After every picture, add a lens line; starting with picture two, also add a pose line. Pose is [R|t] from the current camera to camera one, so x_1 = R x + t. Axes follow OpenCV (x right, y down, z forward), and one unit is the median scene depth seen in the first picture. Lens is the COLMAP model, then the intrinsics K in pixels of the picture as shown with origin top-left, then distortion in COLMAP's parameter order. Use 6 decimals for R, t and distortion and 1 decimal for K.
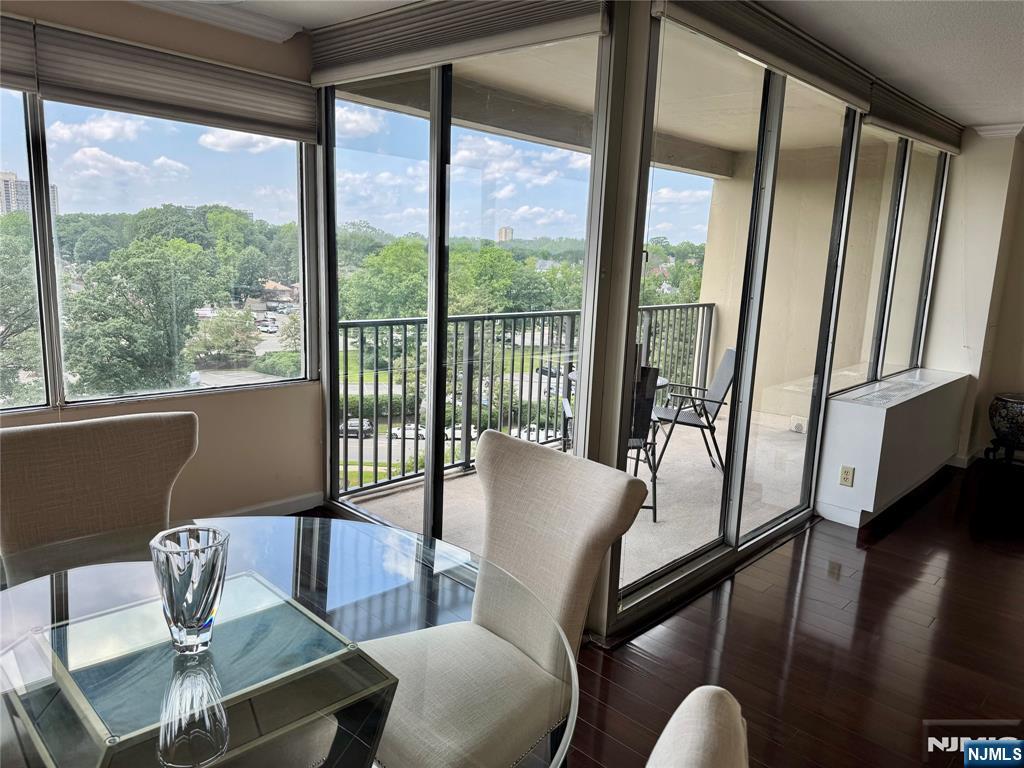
lens RADIAL K [[722.6, 0, 501.8], [0, 722.6, 385.4], [0, 0, 1]] dist [0.059576, -0.068119]
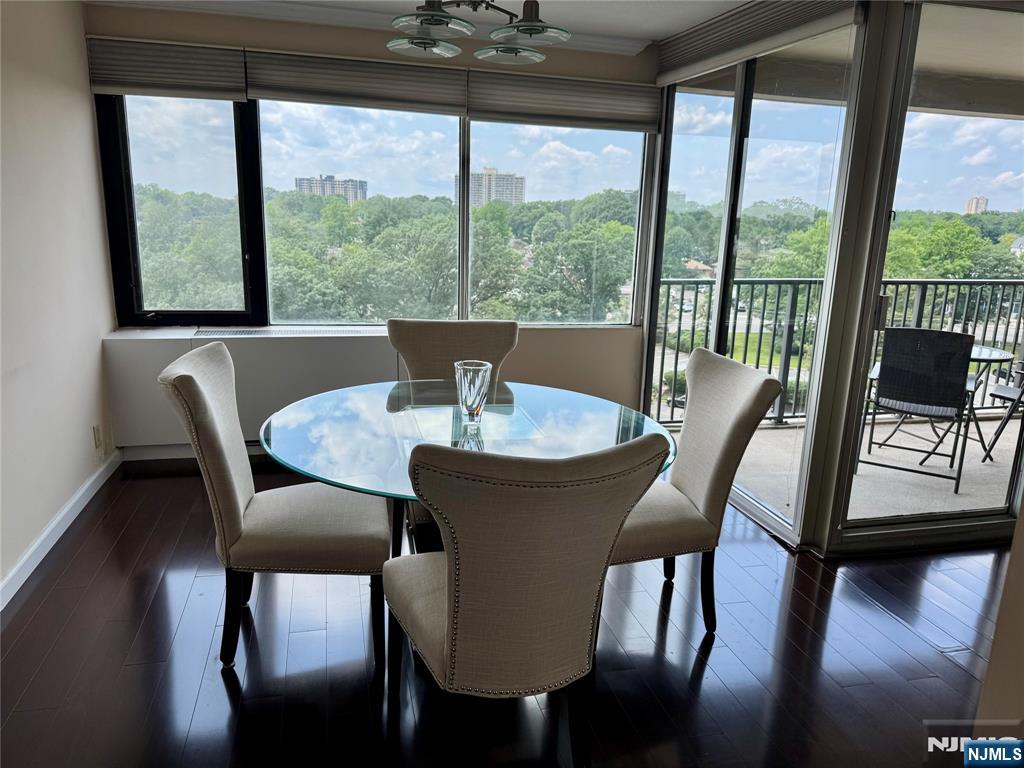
lens RADIAL K [[722.6, 0, 501.8], [0, 722.6, 385.4], [0, 0, 1]] dist [0.059576, -0.068119]
pose [[0.846101, 0.103369, -0.522904, 0.192664], [-0.089537, 0.994638, 0.051746, 0.047649], [0.525449, 0.003037, 0.850820, -0.168297]]
